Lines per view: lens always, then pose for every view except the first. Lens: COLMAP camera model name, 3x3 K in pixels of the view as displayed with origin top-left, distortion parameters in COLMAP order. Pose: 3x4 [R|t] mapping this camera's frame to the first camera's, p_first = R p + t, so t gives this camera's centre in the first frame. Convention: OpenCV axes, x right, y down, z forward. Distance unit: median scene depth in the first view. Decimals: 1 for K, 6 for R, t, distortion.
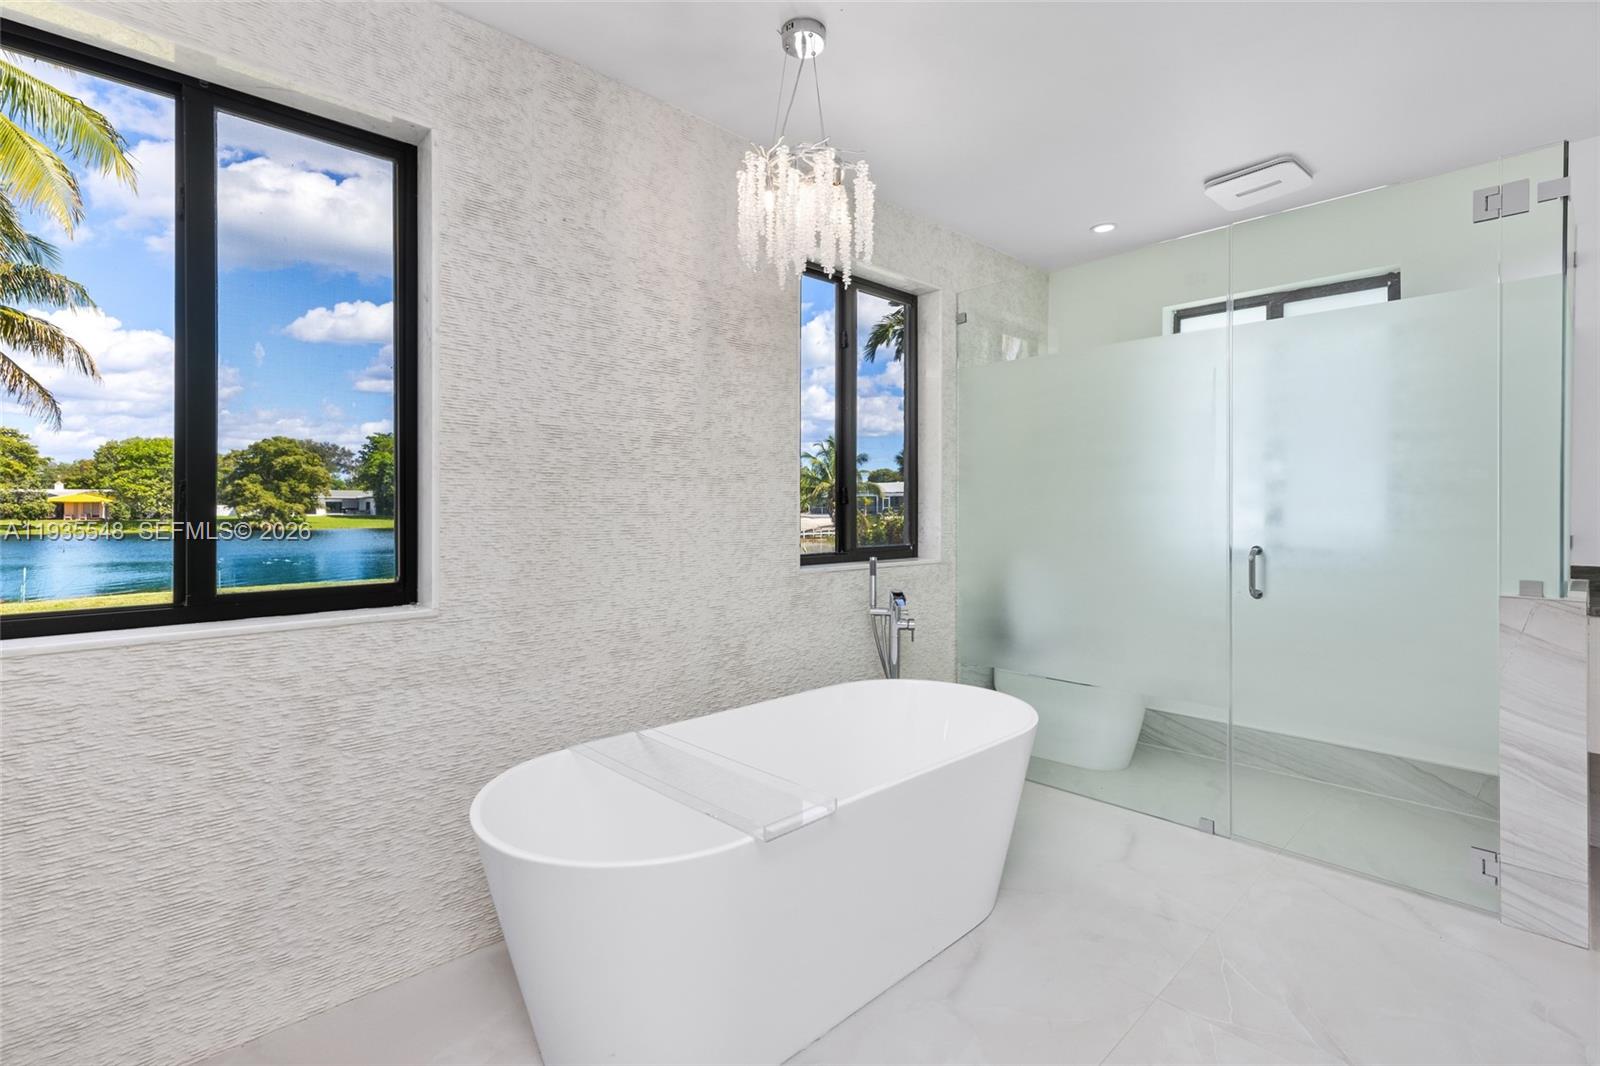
lens RADIAL K [[724.8, 0, 802.5], [0, 724.8, 502.7], [0, 0, 1]] dist [0.001144, 0.000115]
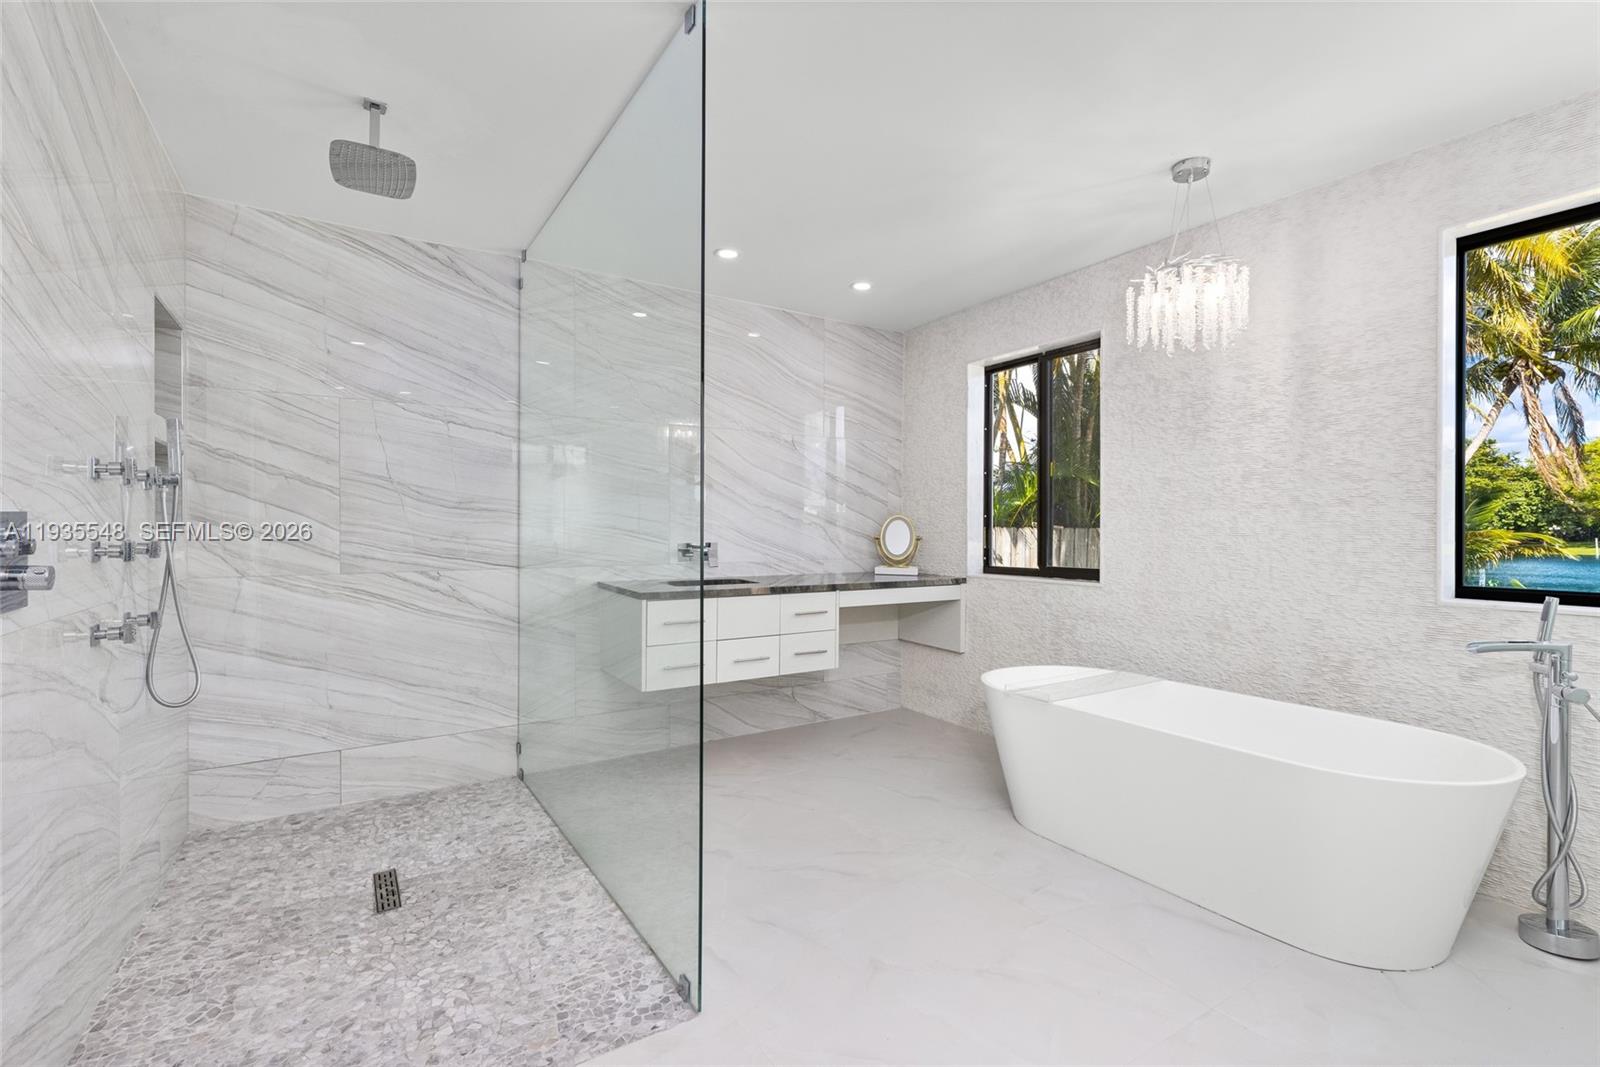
lens RADIAL K [[724.8, 0, 799.7], [0, 724.8, 533.5], [0, 0, 1]] dist [0.001144, 0.000115]
pose [[-0.180111, 0.004181, -0.983637, 1.216017], [0.001700, 0.999991, 0.003940, 0.006416], [0.983645, -0.000962, -0.180116, 0.462475]]
